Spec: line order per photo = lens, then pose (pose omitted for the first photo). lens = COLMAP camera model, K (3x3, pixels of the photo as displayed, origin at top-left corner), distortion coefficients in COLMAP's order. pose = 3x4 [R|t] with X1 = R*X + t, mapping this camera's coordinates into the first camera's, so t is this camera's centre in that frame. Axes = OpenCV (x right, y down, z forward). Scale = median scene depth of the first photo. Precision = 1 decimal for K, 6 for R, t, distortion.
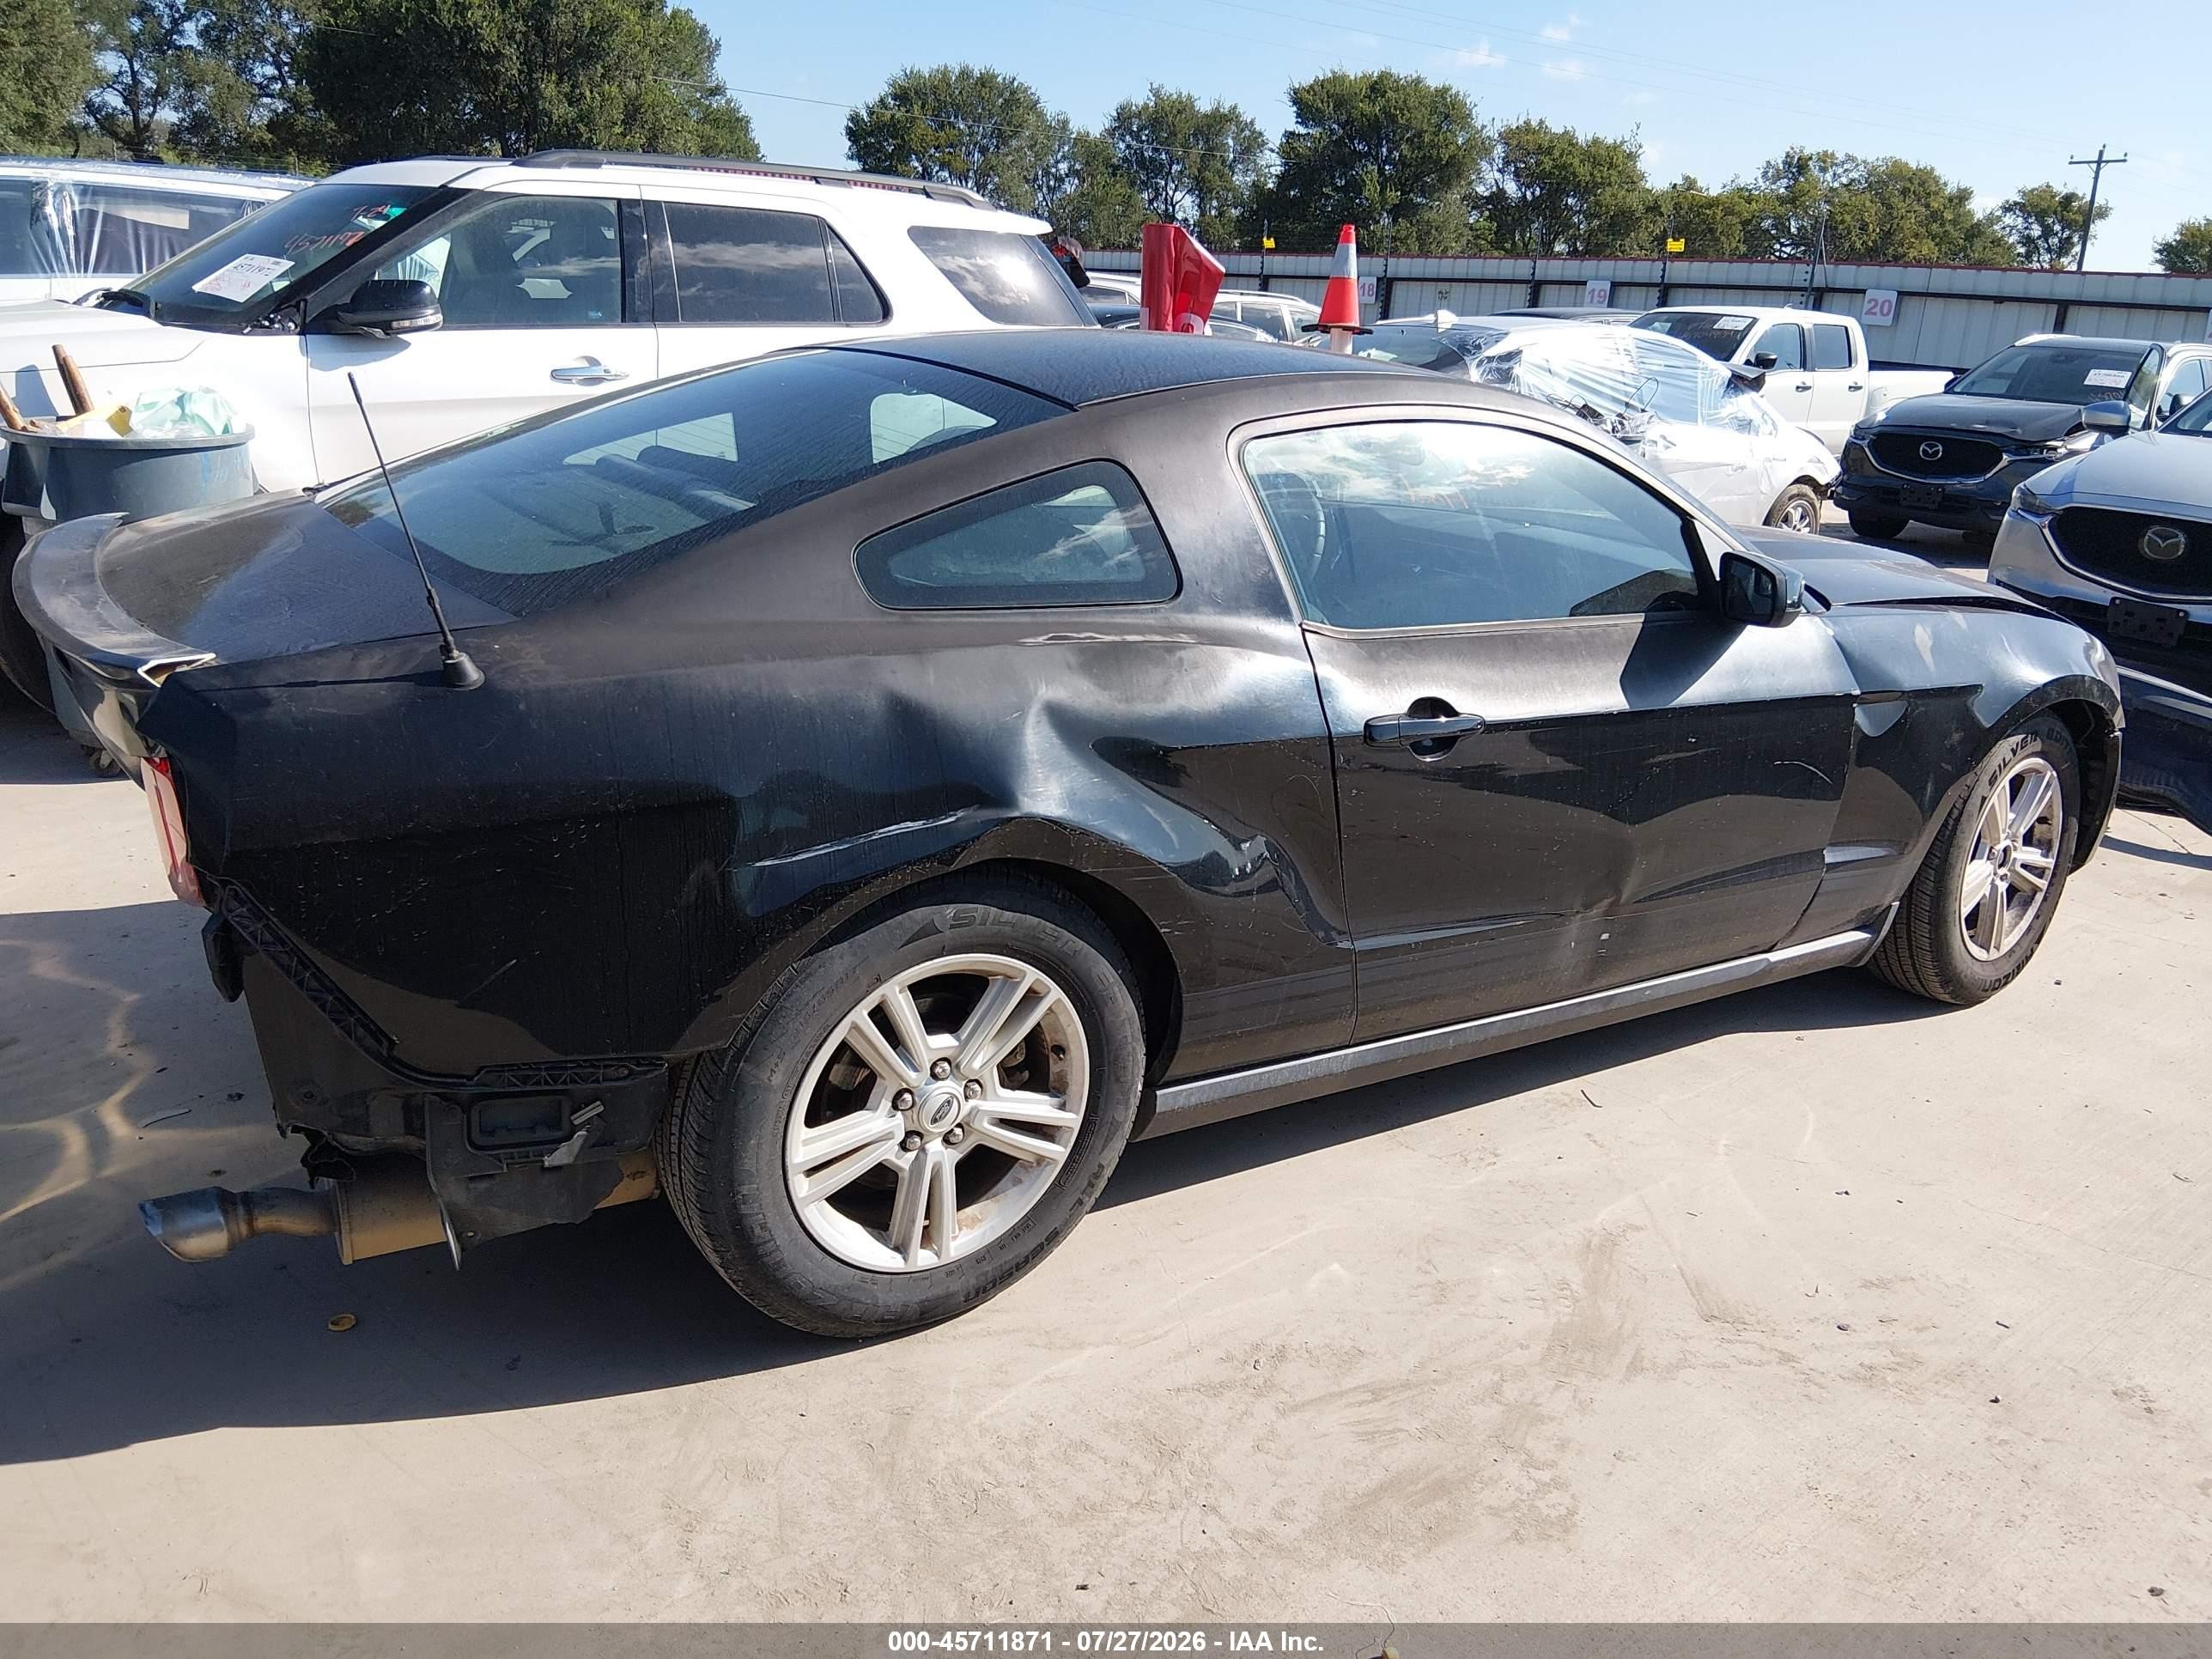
lens RADIAL K [[1768.1, 0, 1175.2], [0, 1768.1, 947.6], [0, 0, 1]] dist [0.069384, -0.099723]
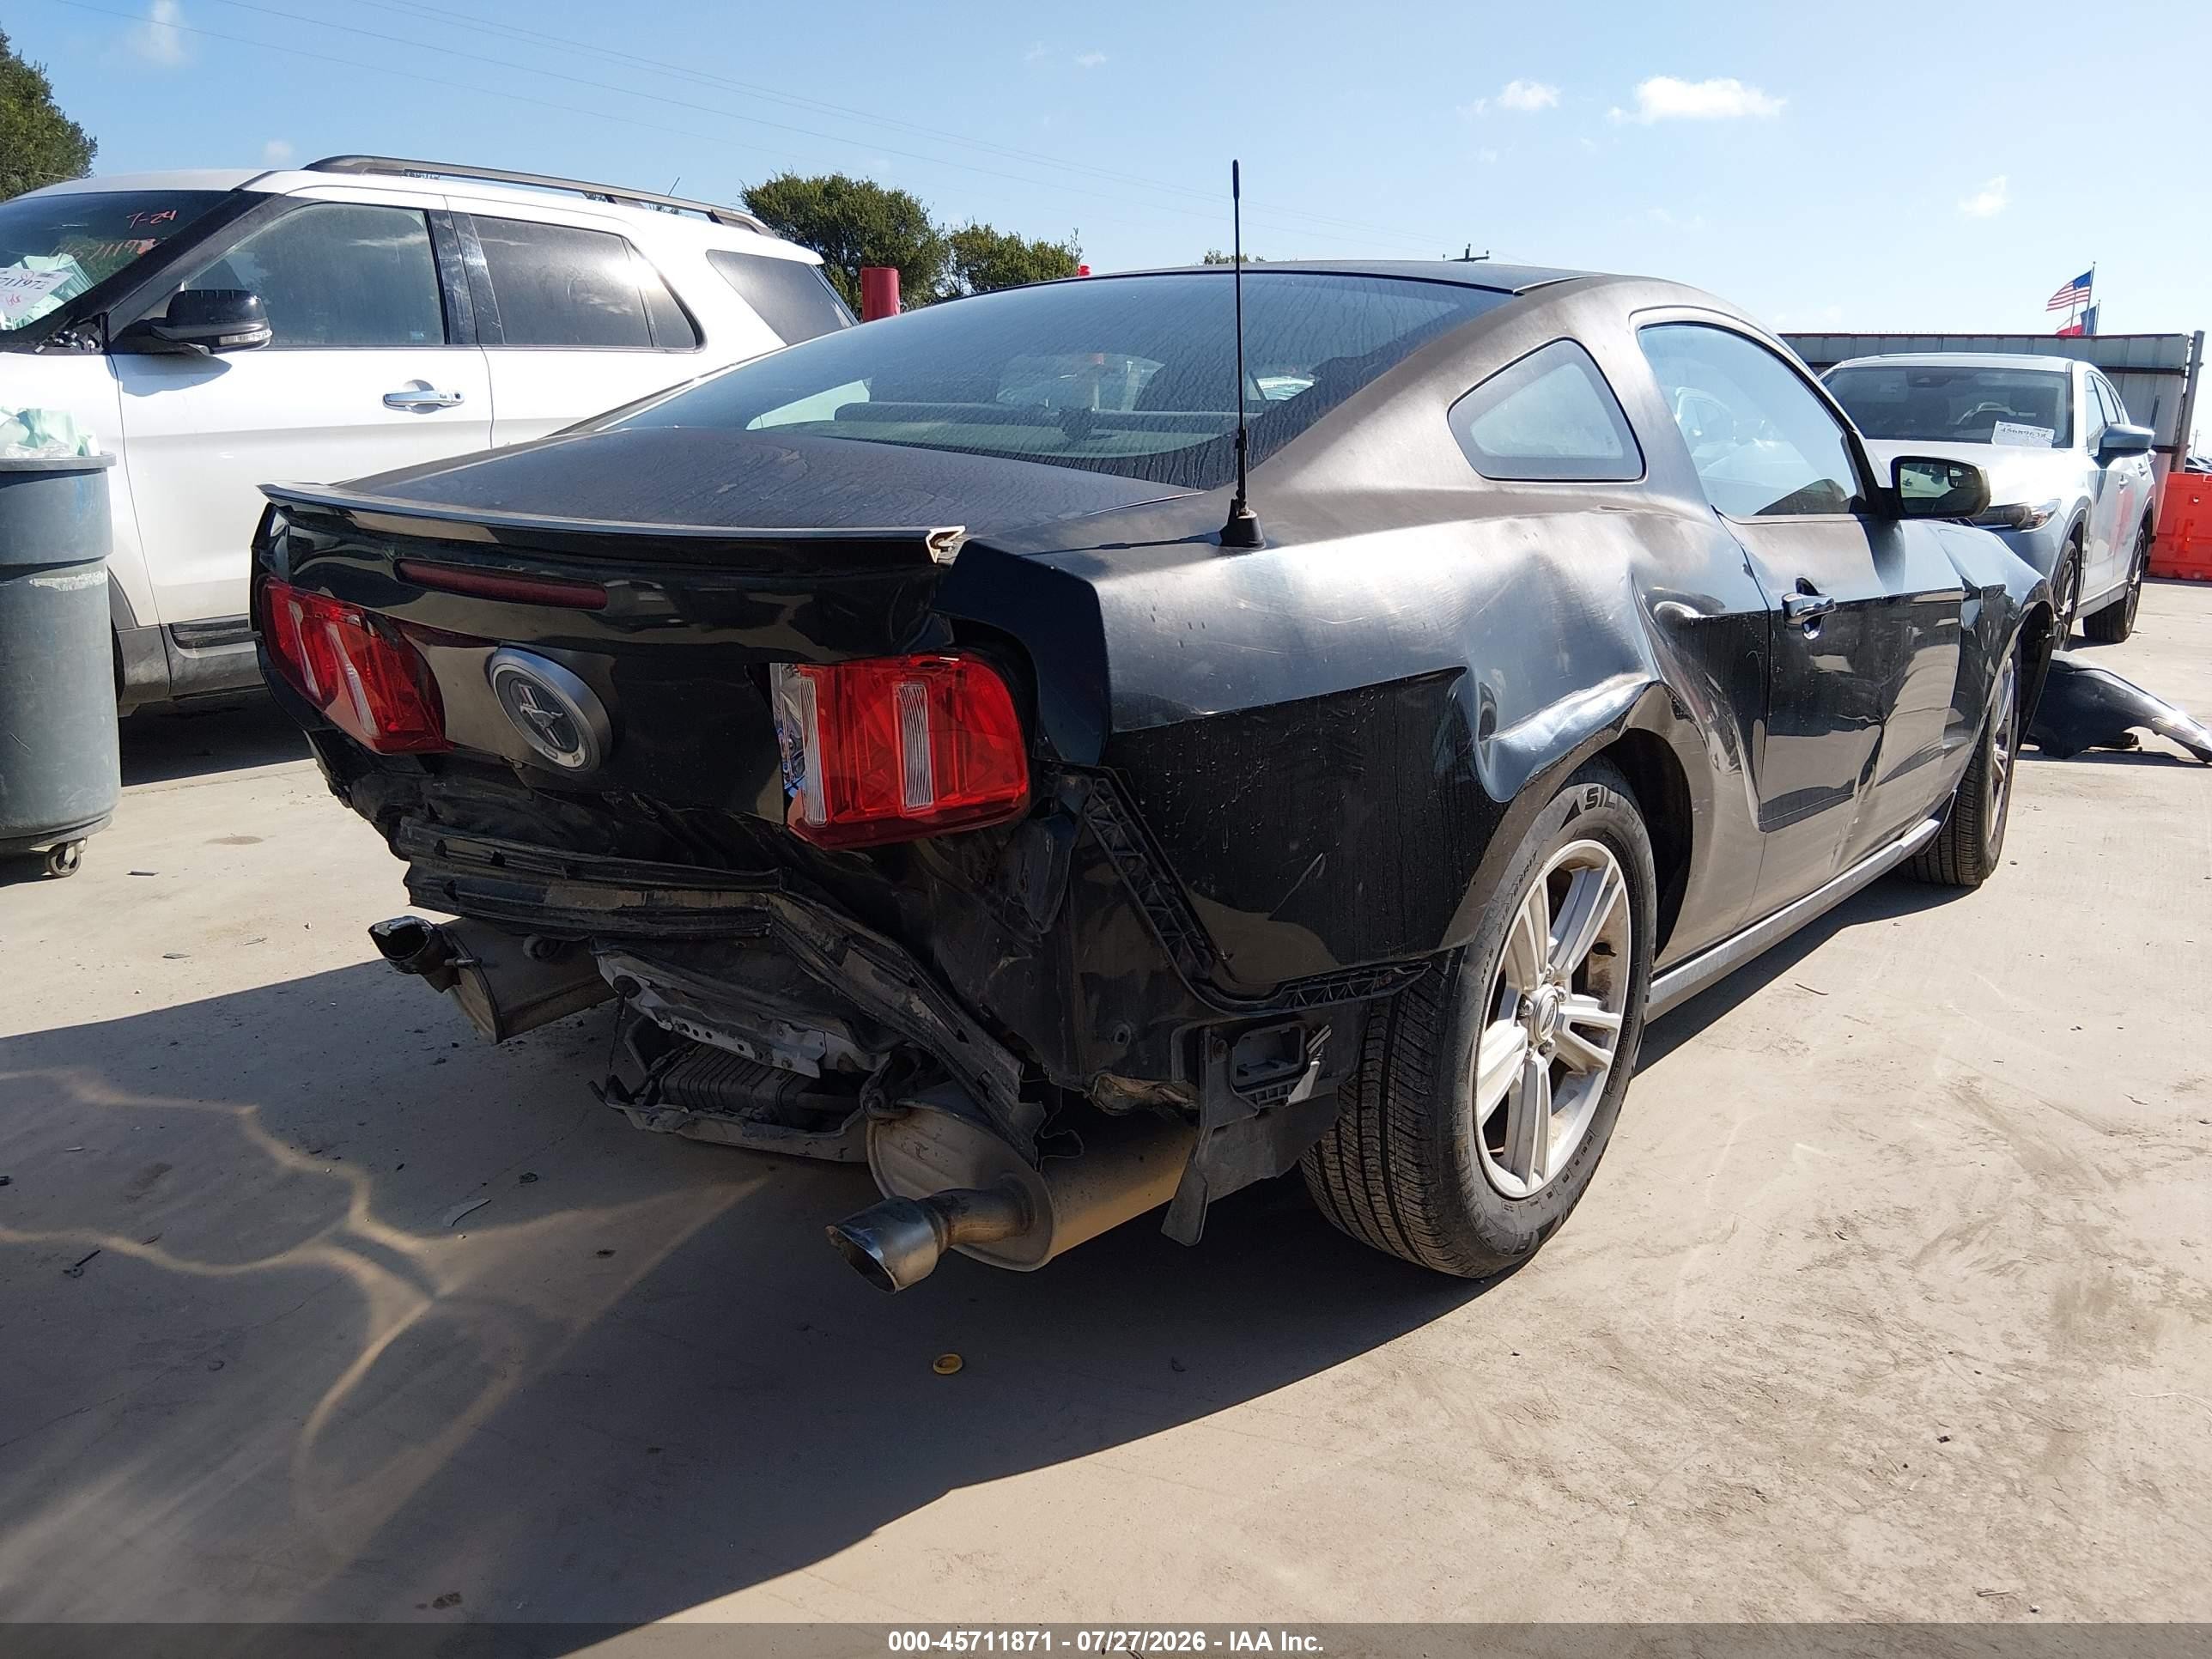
lens RADIAL K [[1768.1, 0, 1147.5], [0, 1768.1, 951.8], [0, 0, 1]] dist [0.069384, -0.099723]
pose [[0.940872, -0.126434, 0.314283, -0.330757], [0.146160, 0.988456, -0.039911, 0.034814], [-0.305608, 0.083487, 0.948490, 0.090848]]
